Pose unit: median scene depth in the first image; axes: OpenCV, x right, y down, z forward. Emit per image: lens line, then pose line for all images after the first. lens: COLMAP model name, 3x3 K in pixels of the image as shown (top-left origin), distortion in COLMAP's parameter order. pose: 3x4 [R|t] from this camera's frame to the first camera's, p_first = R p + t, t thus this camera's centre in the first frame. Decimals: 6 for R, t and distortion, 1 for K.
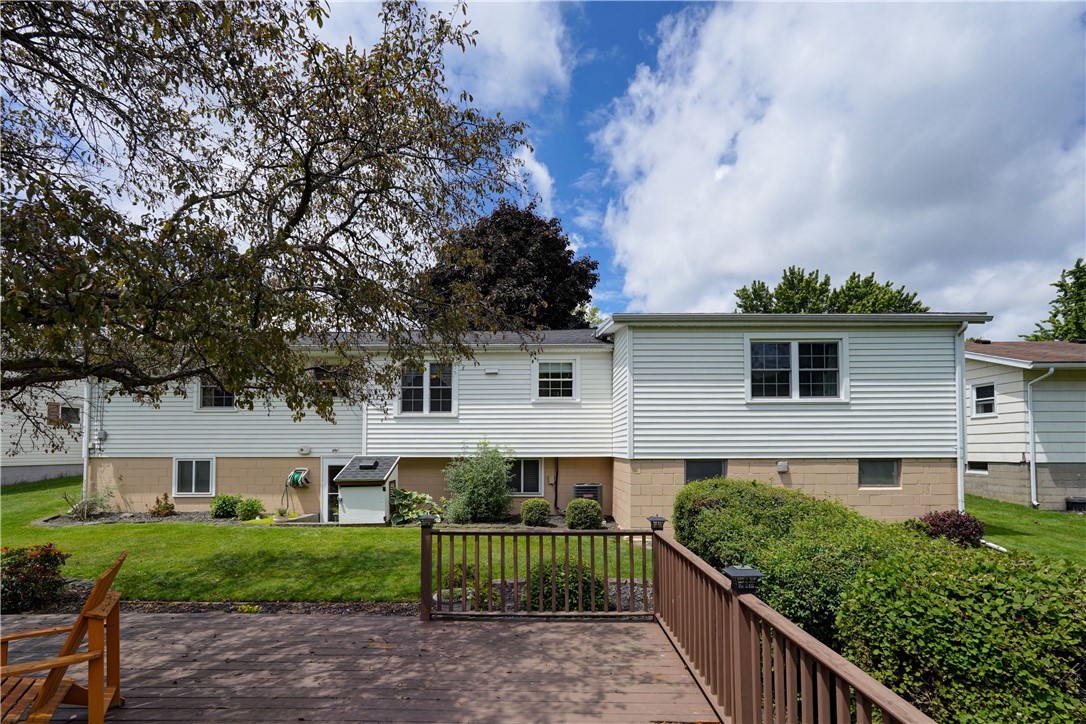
lens RADIAL K [[486.7, 0, 545.7], [0, 486.7, 433.7], [0, 0, 1]] dist [-0.012887, 0.007541]
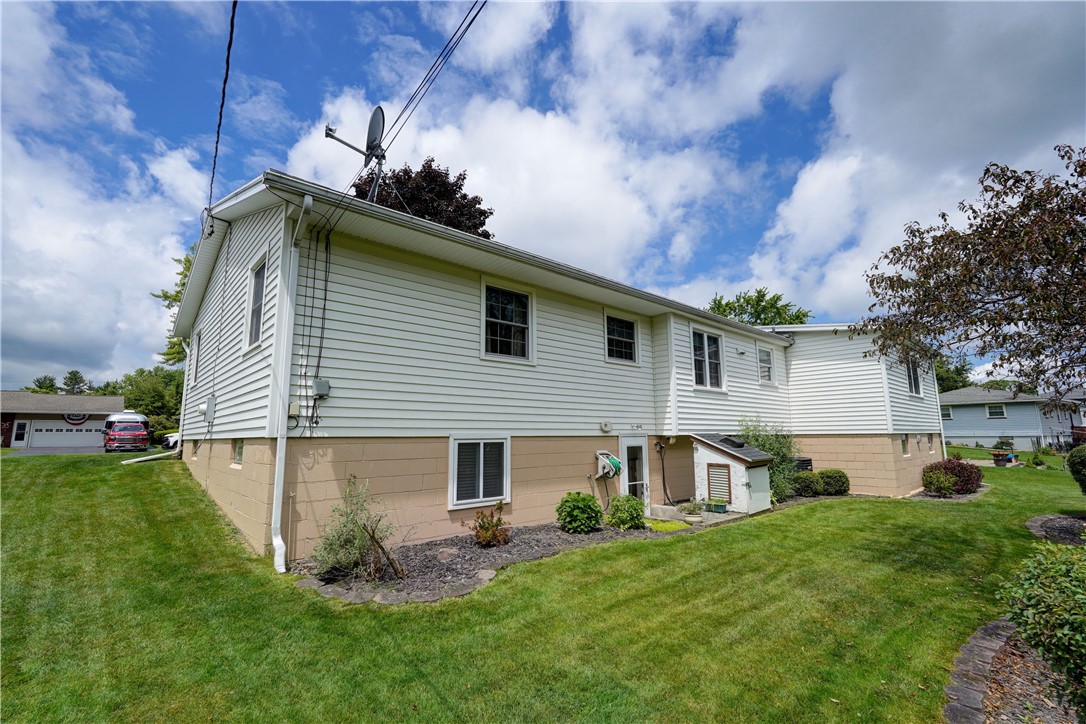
lens RADIAL K [[486.7, 0, 540.5], [0, 486.7, 360.5], [0, 0, 1]] dist [-0.012887, 0.007541]
pose [[0.742027, 0.101647, 0.662619, -1.202802], [-0.014988, 0.990706, -0.135192, 0.040928], [-0.670203, 0.090385, 0.736654, 0.574534]]
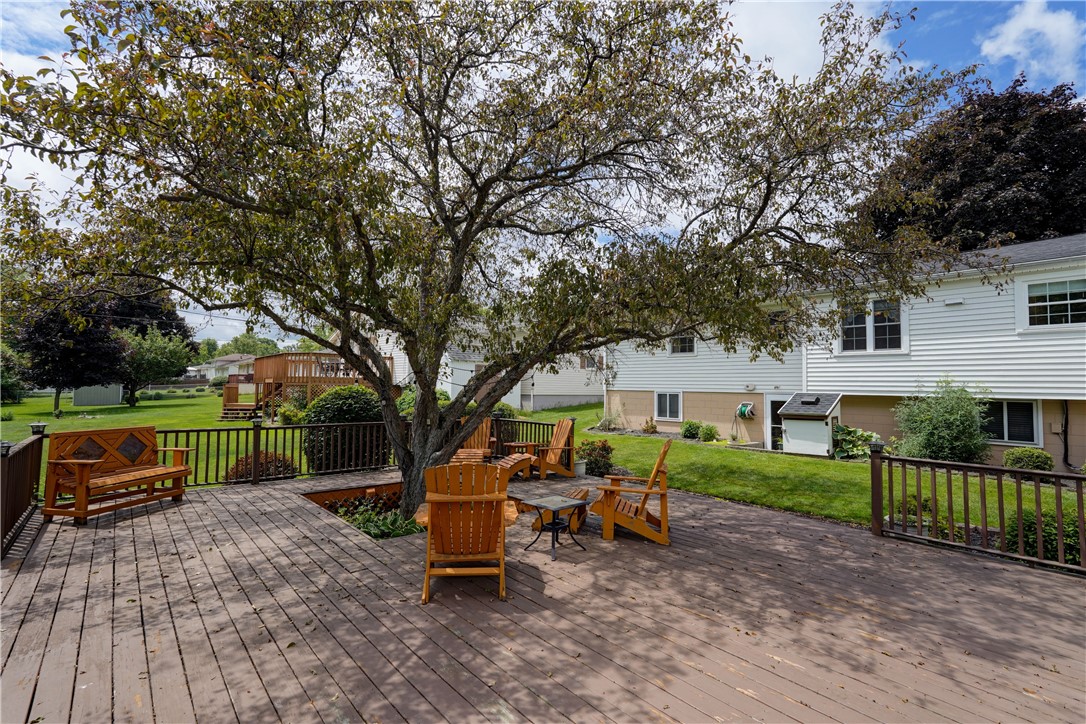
lens RADIAL K [[486.7, 0, 544.4], [0, 486.7, 357.5], [0, 0, 1]] dist [-0.012887, 0.007541]
pose [[0.675377, -0.031109, -0.736816, 0.036878], [0.003685, 0.999240, -0.038810, 0.007597], [0.737464, 0.023496, 0.674978, -0.173945]]
